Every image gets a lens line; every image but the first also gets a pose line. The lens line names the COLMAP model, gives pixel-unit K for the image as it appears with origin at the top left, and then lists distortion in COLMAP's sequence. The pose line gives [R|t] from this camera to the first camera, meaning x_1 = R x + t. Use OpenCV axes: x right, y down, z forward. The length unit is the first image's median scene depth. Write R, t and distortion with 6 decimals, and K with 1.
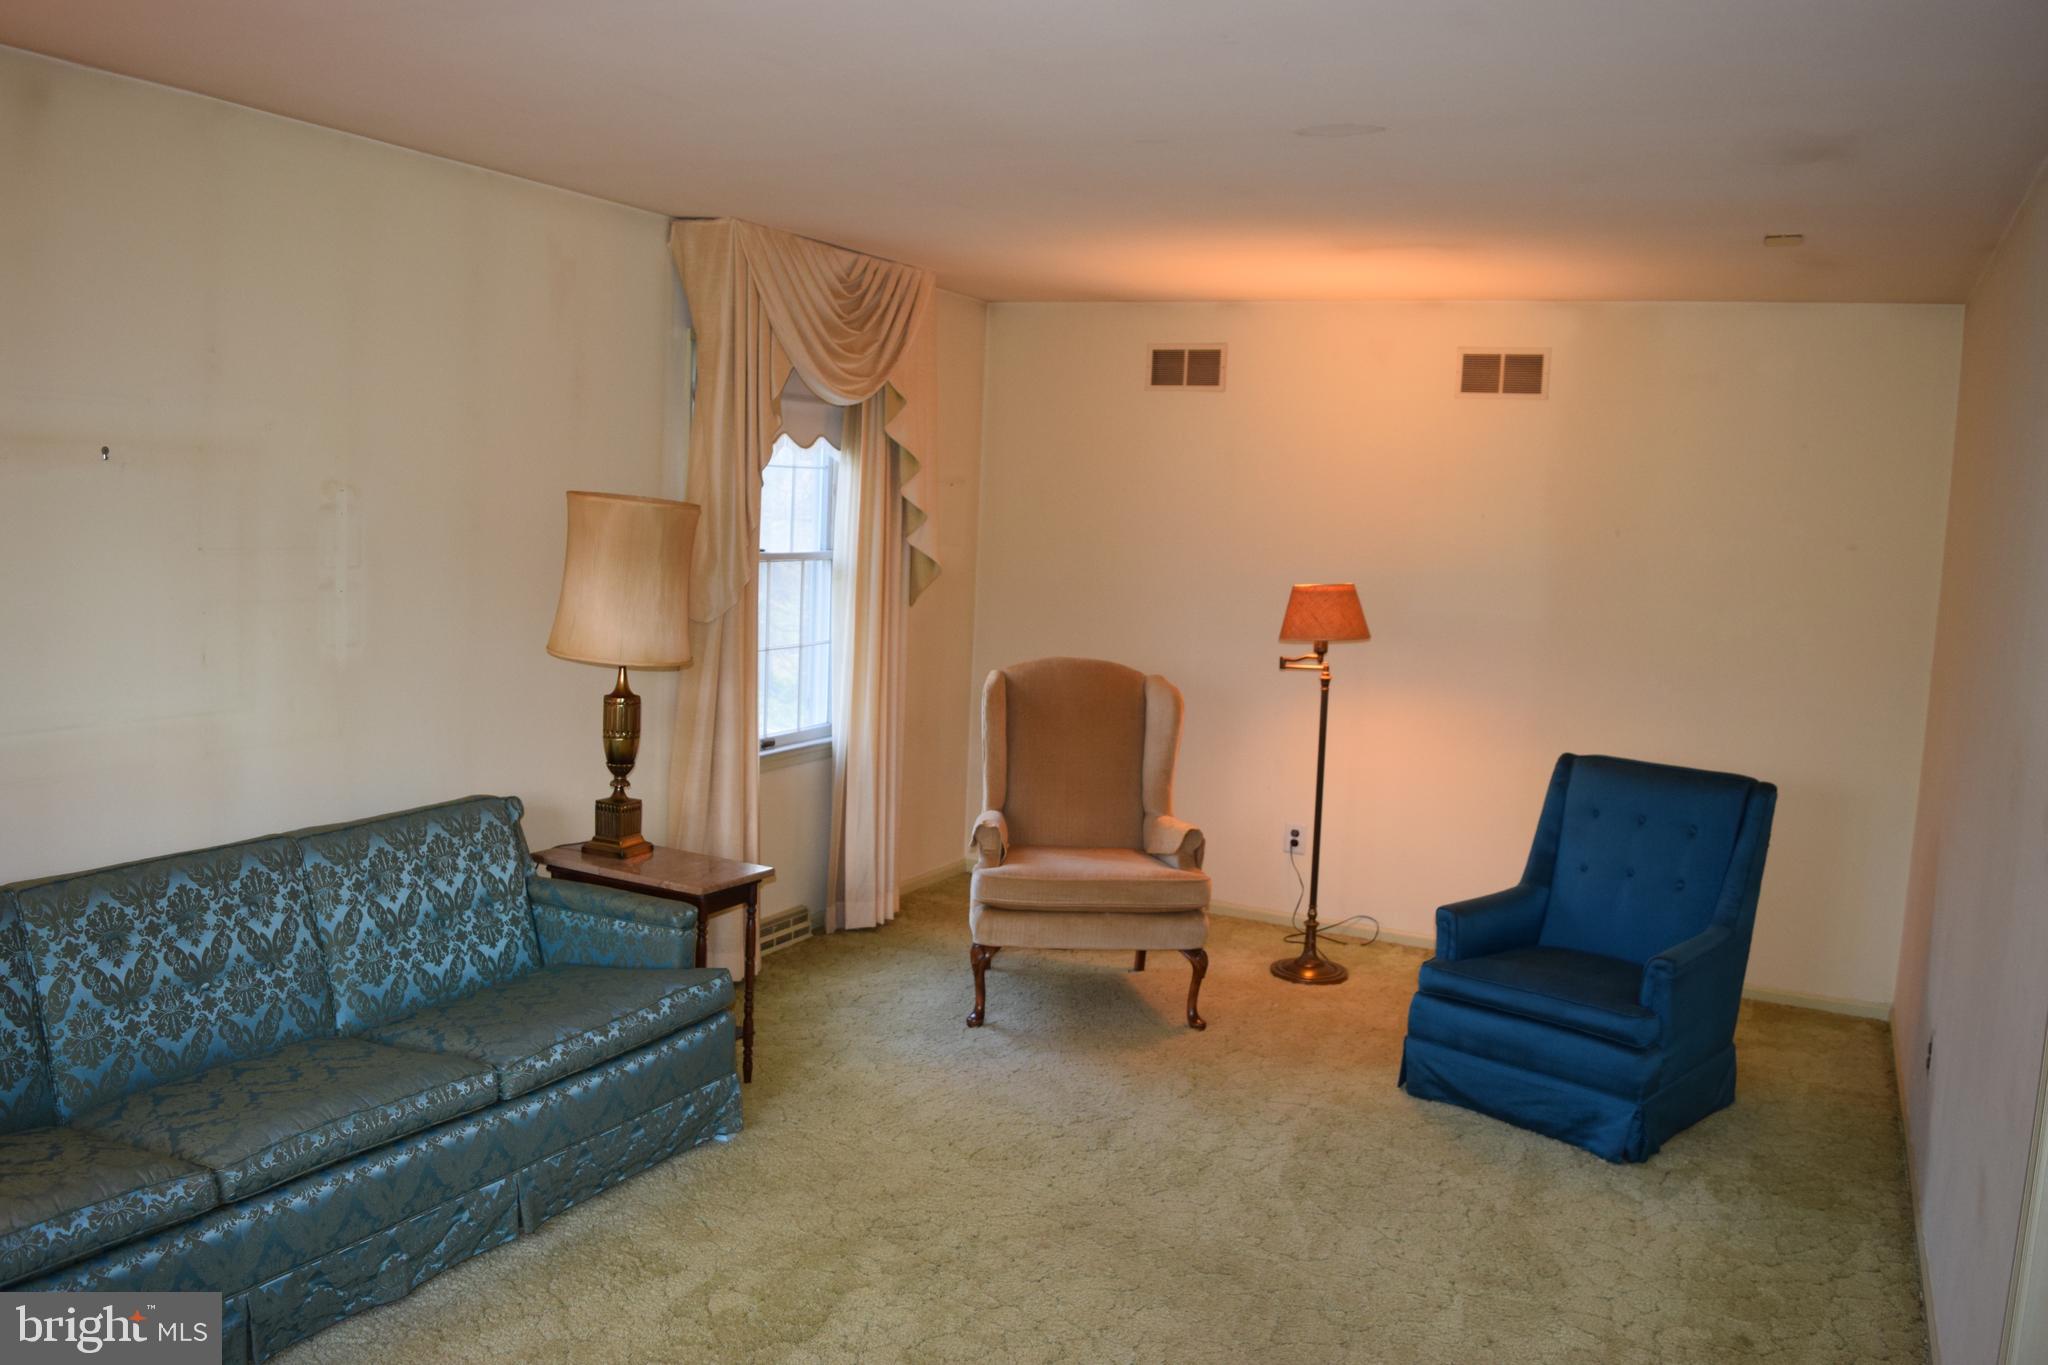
lens RADIAL K [[1582.9, 0, 1024.0], [0, 1582.9, 682.5], [0, 0, 1]] dist [-0.129966, 0.001005]
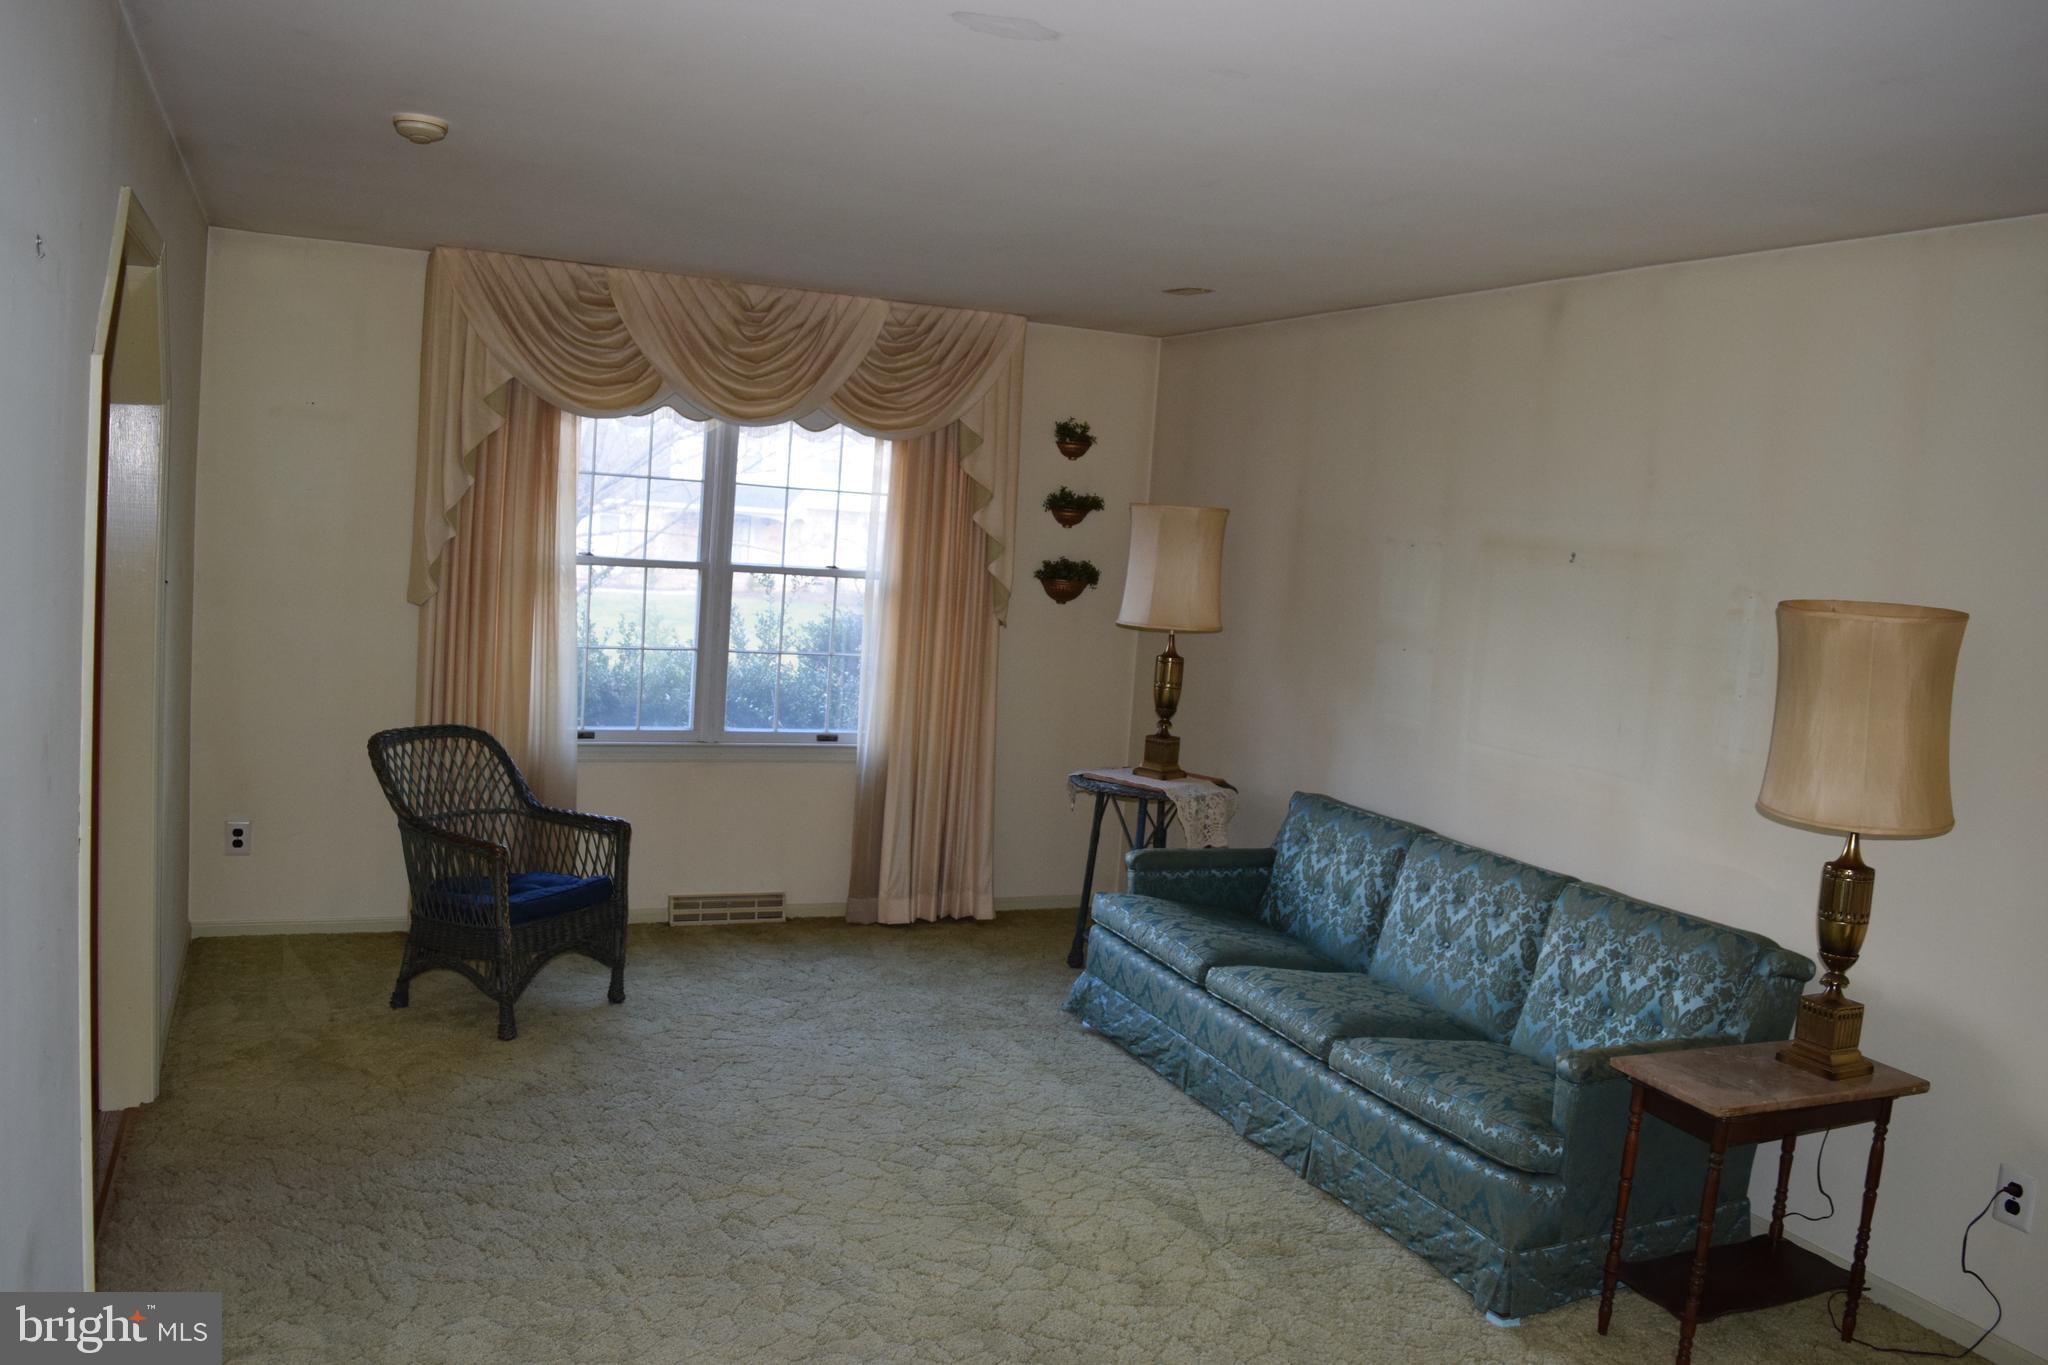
lens RADIAL K [[1574.8, 0, 1025.1], [0, 1574.8, 646.9], [0, 0, 1]] dist [-0.003537, -0.002177]
pose [[-0.607369, -0.019591, -0.794178, 0.700827], [-0.181260, 0.976744, 0.114529, -0.130479], [0.773464, 0.213514, -0.596795, 1.309321]]
